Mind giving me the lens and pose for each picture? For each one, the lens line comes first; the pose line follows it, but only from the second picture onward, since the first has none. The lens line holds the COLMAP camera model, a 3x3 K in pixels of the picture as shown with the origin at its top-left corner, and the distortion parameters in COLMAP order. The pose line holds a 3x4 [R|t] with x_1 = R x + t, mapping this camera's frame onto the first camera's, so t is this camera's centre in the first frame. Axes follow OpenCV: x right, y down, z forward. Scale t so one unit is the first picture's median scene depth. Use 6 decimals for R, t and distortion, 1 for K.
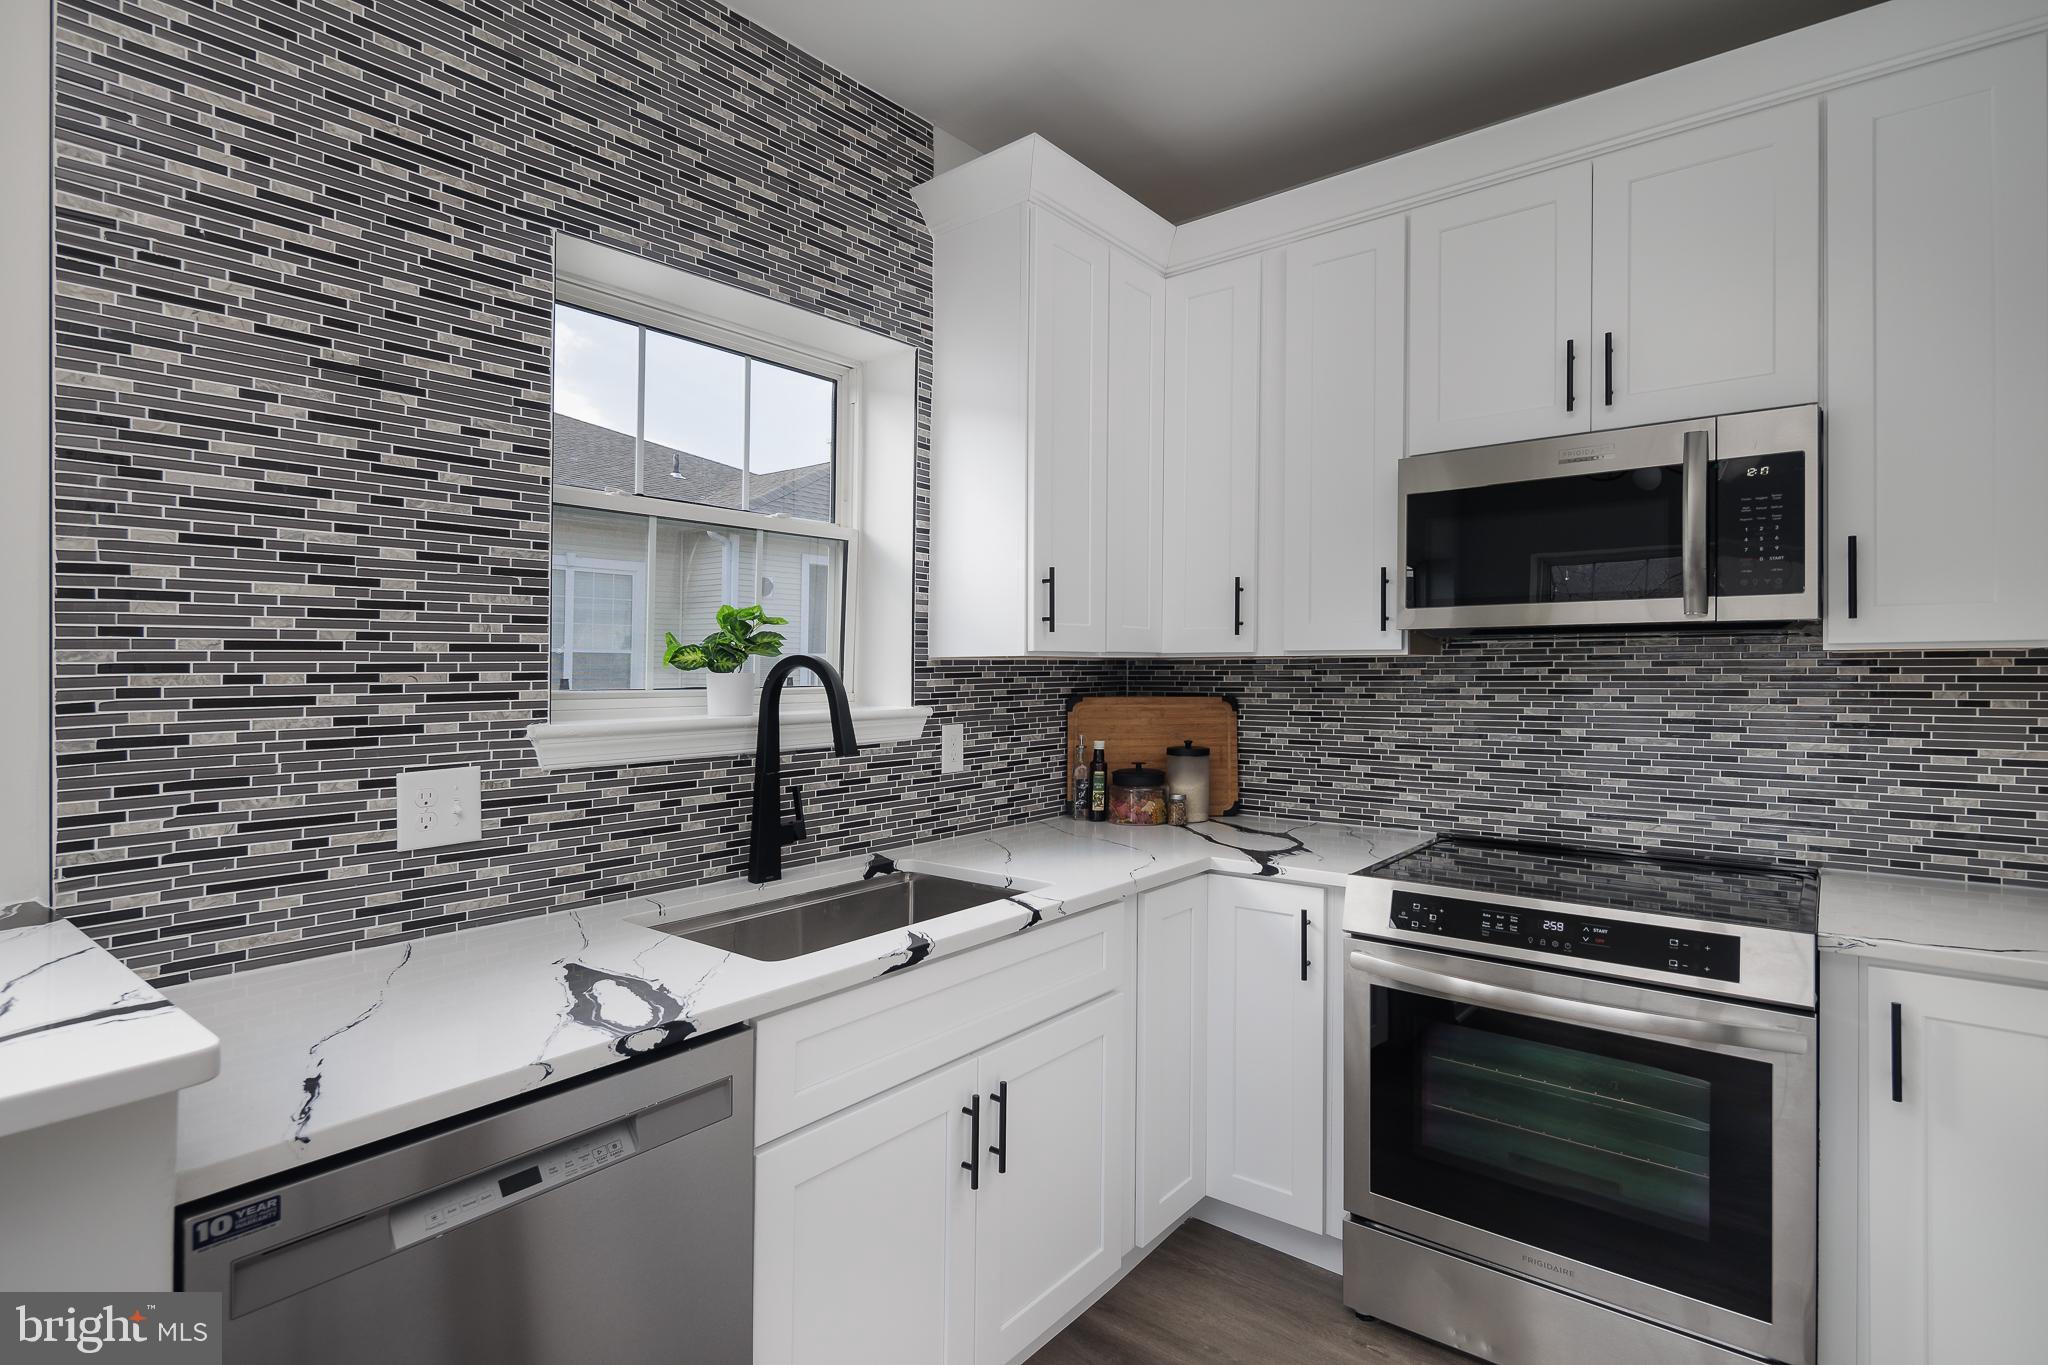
lens RADIAL K [[1035.4, 0, 1016.9], [0, 1035.4, 660.7], [0, 0, 1]] dist [0.004089, -0.004572]
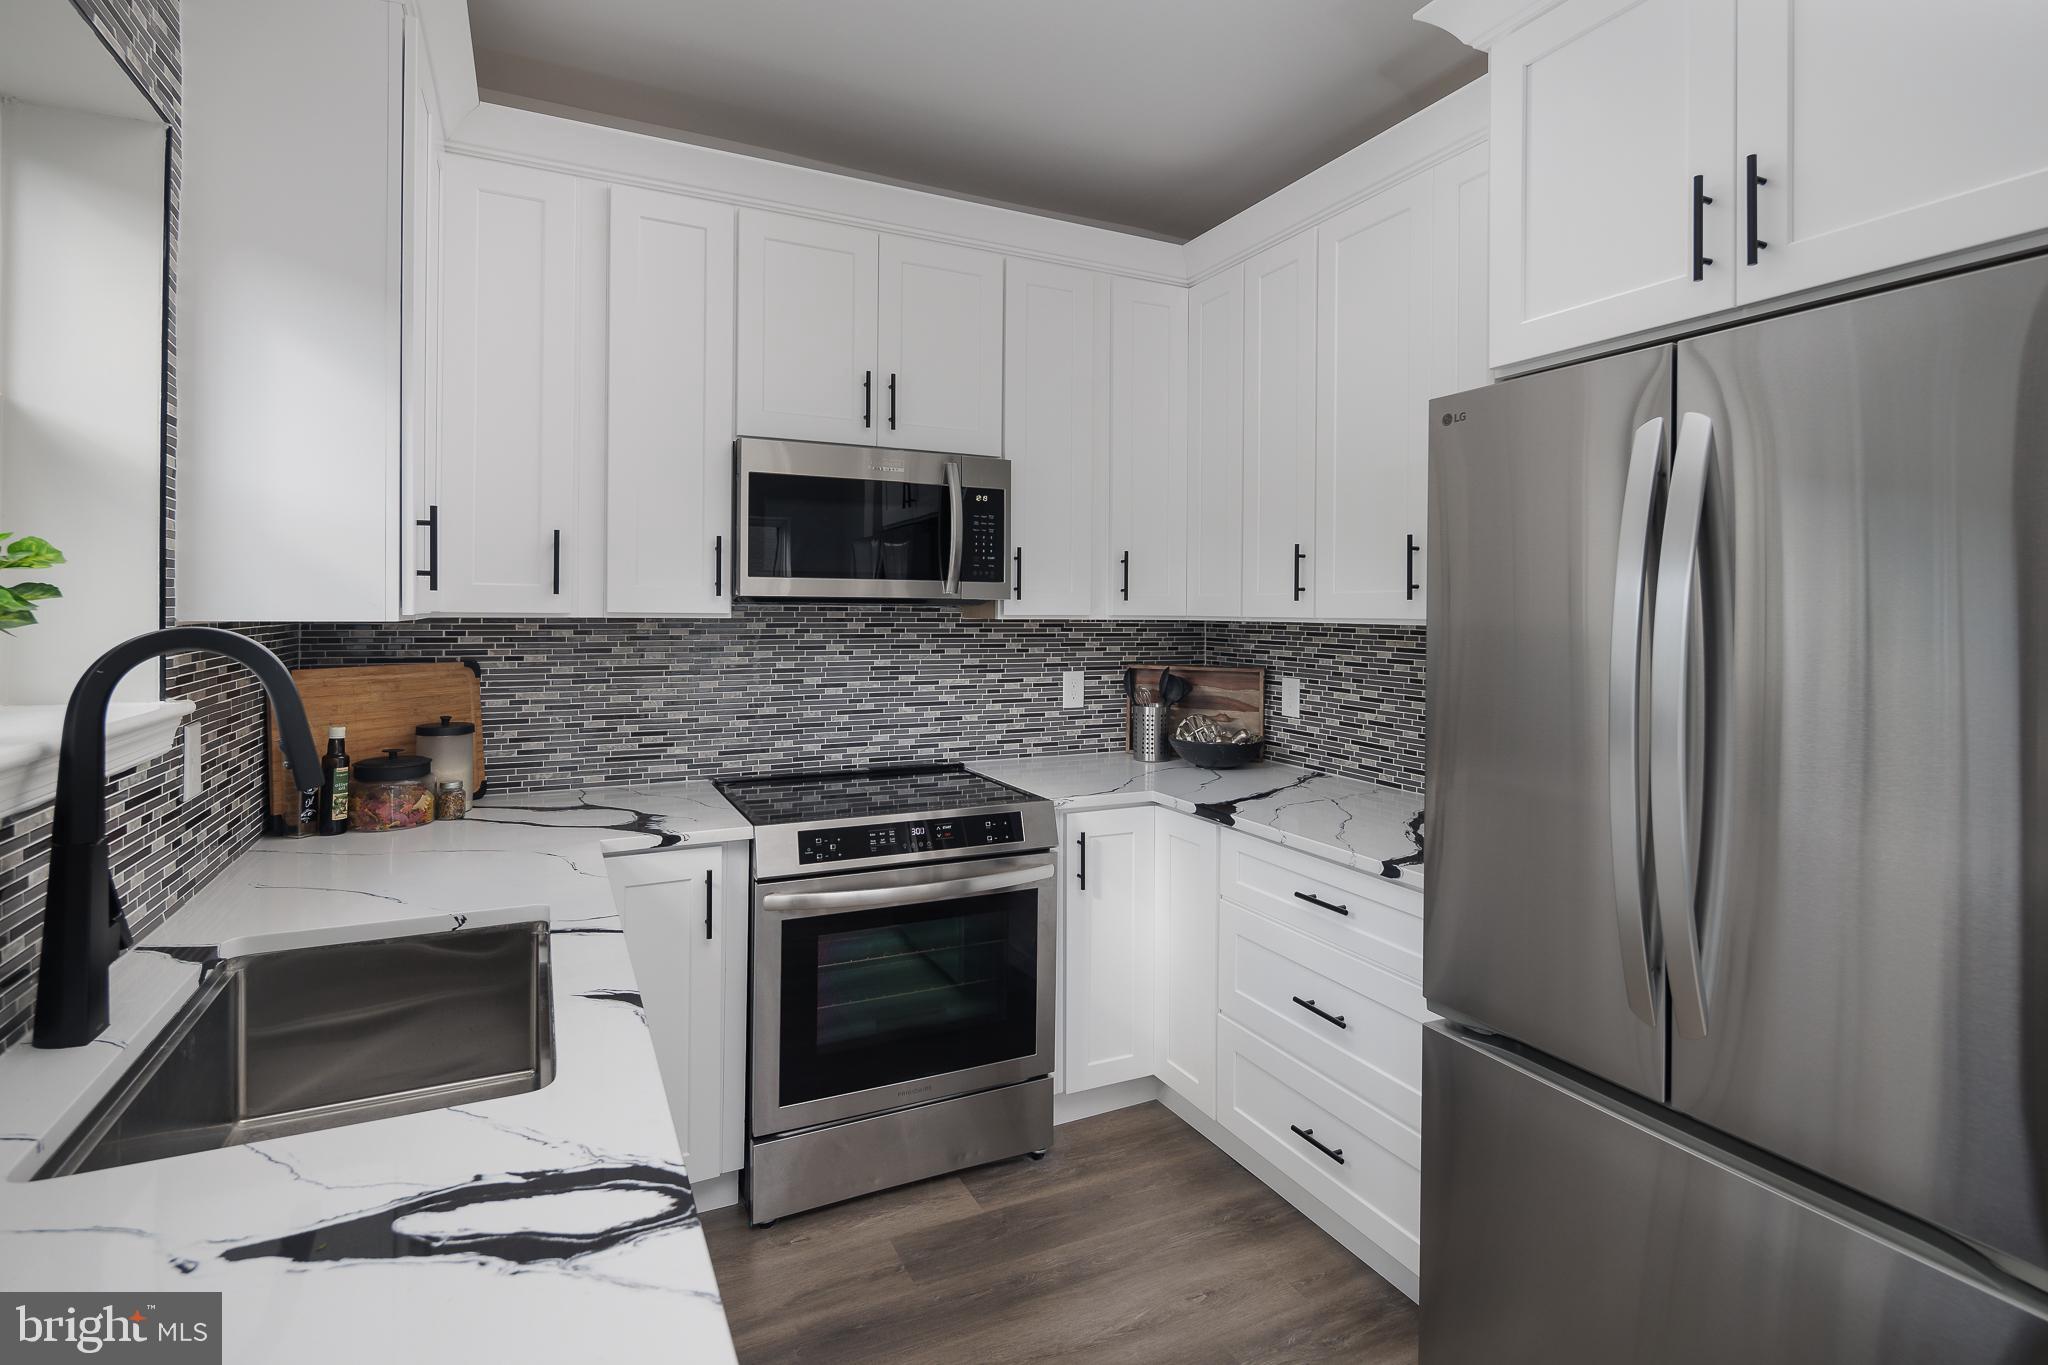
lens RADIAL K [[1035.4, 0, 1018.1], [0, 1035.4, 621.5], [0, 0, 1]] dist [0.004089, -0.004572]
pose [[0.393227, -0.005749, 0.919424, -0.584530], [-0.019018, 0.999716, 0.014385, -0.027714], [-0.919245, -0.023142, 0.393006, 0.348162]]
